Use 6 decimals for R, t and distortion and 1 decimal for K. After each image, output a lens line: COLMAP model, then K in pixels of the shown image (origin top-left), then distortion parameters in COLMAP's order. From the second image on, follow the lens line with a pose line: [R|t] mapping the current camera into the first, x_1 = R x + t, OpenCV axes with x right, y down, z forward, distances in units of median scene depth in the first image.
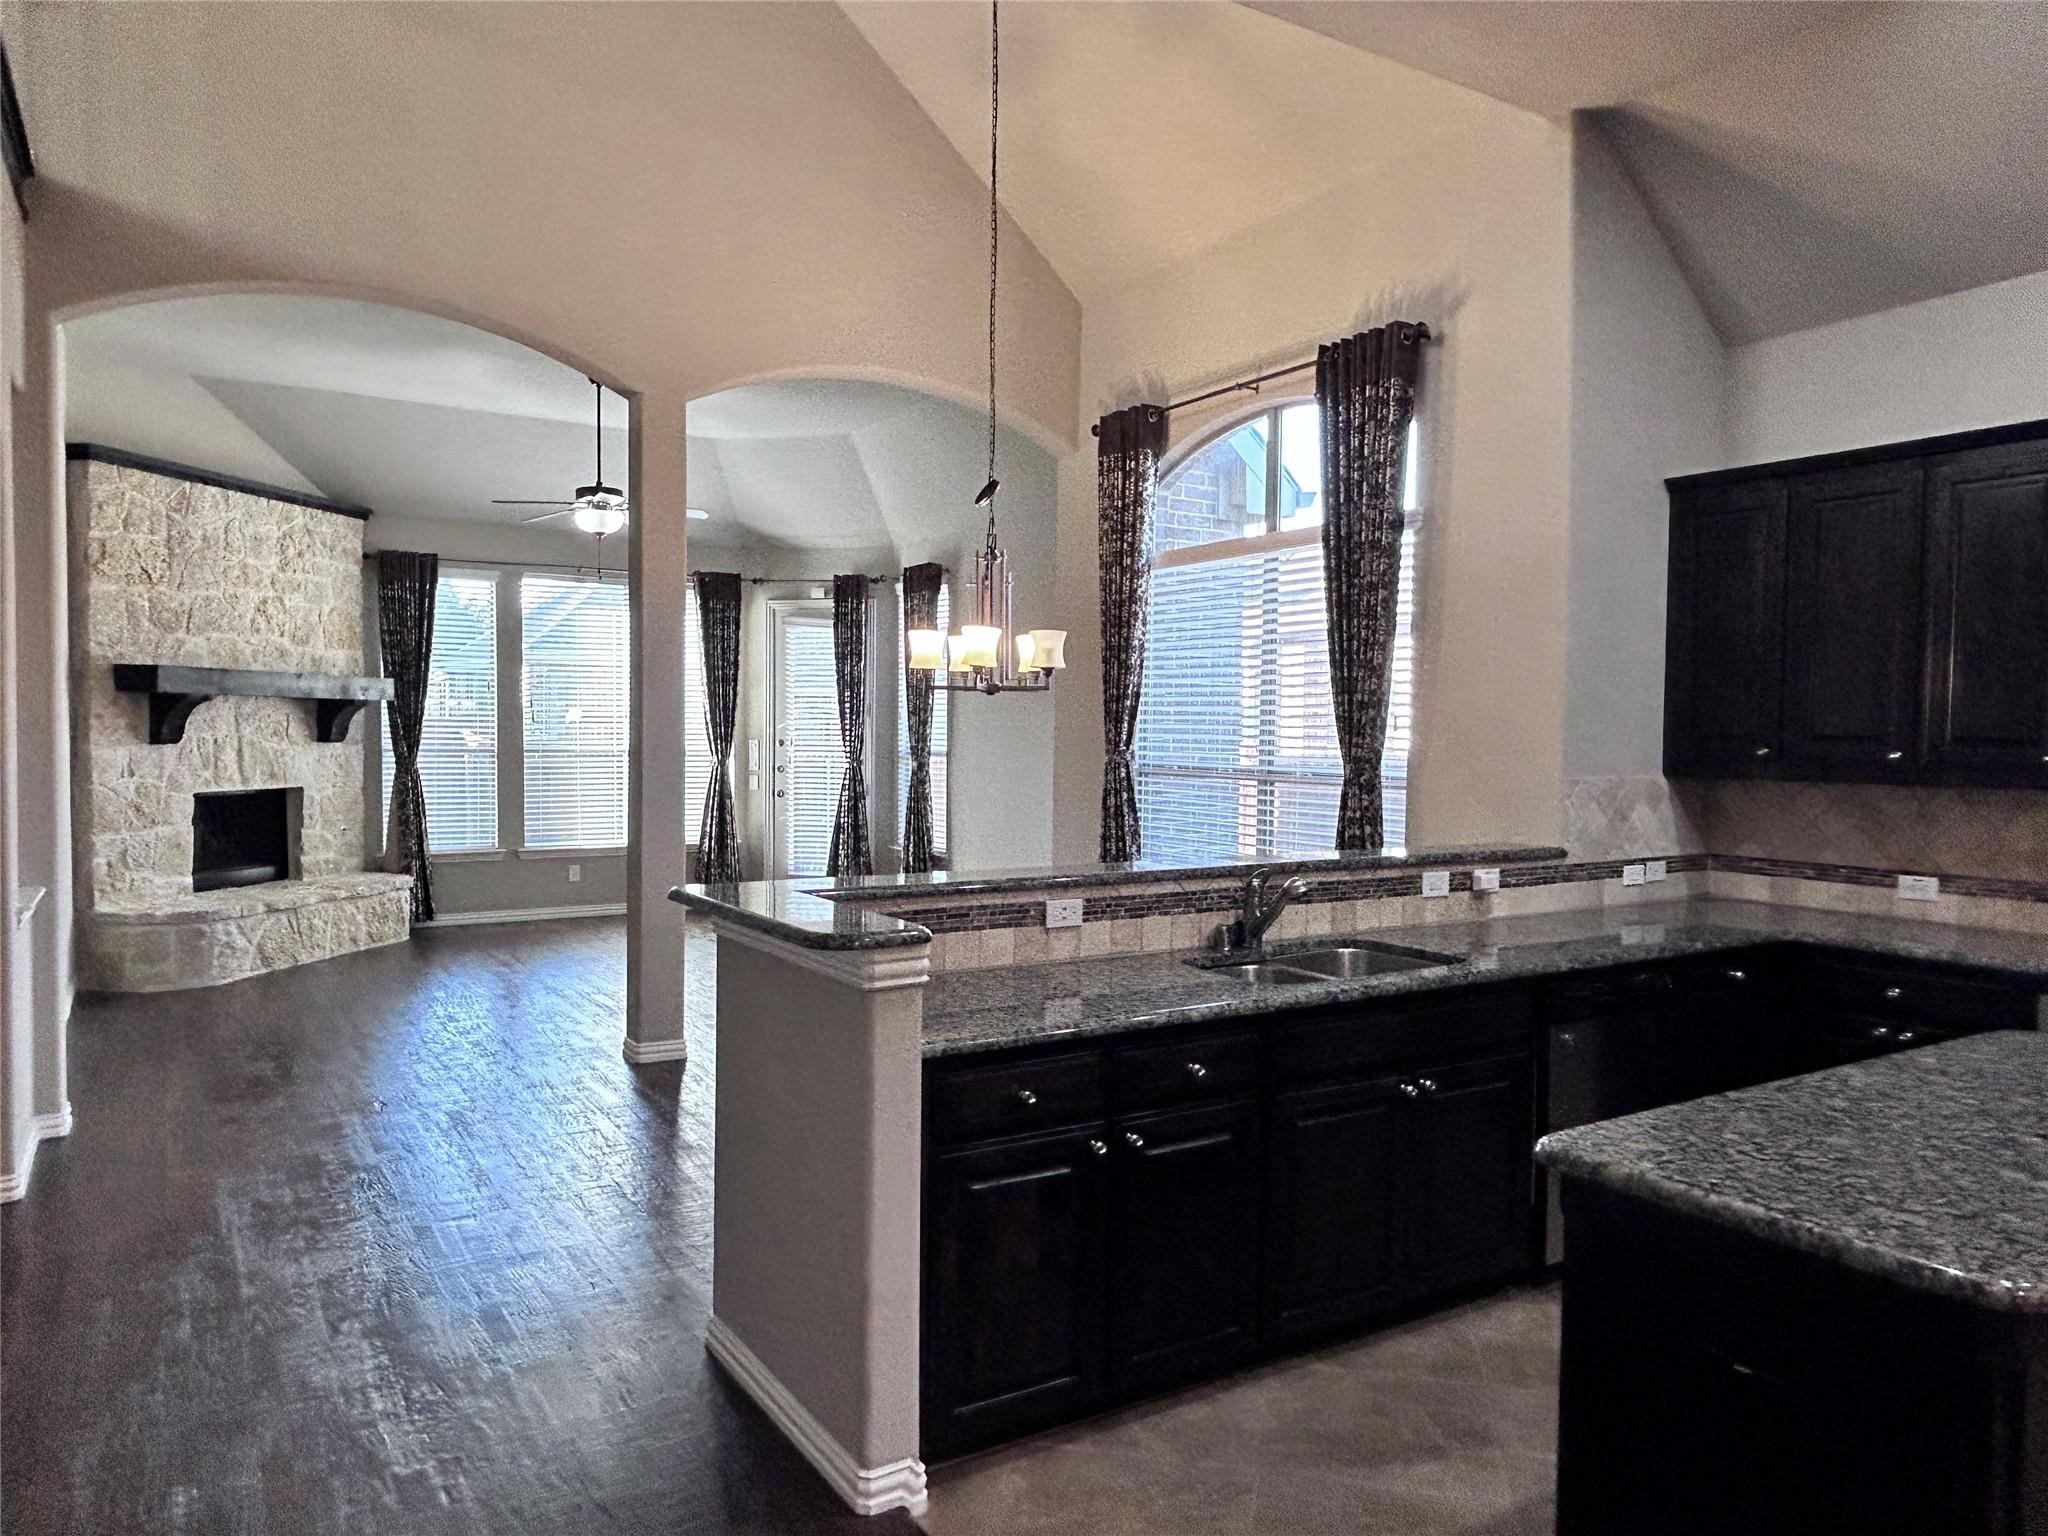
lens RADIAL K [[1348.4, 0, 1008.9], [0, 1348.4, 773.6], [0, 0, 1]] dist [0.001773, -0.009660]
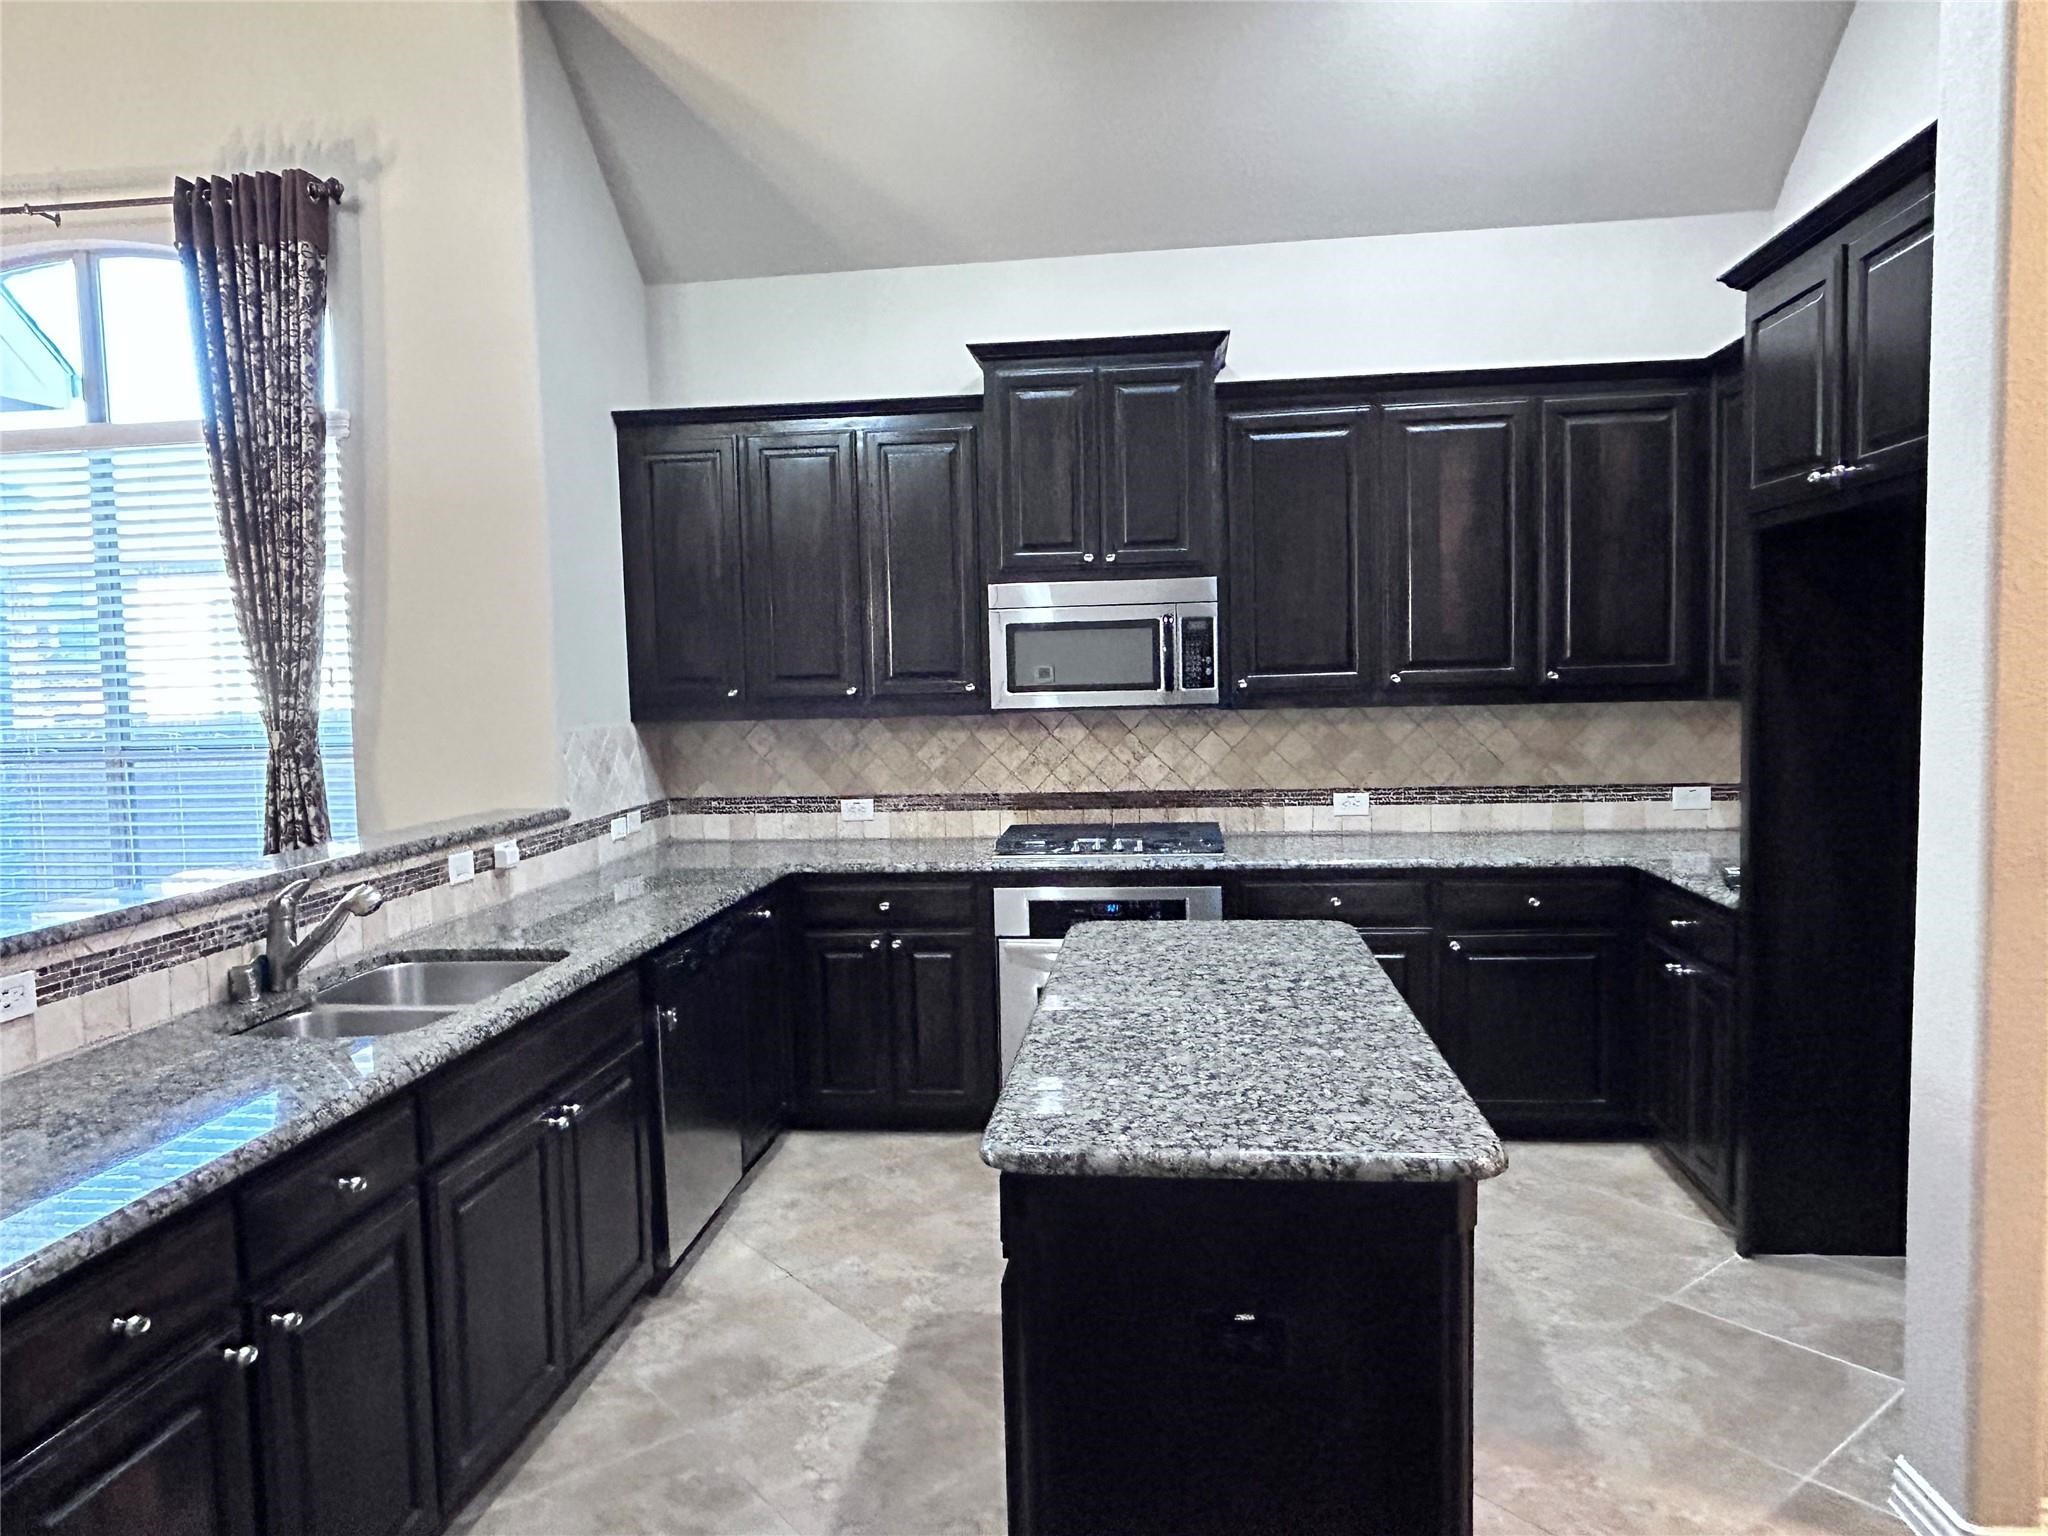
lens RADIAL K [[1348.4, 0, 1014.8], [0, 1348.4, 772.2], [0, 0, 1]] dist [0.001773, -0.009660]
pose [[0.620538, -0.085655, 0.779485, -0.066481], [0.058784, 0.996301, 0.062682, -0.004886], [-0.781970, 0.006925, 0.623277, 0.121913]]
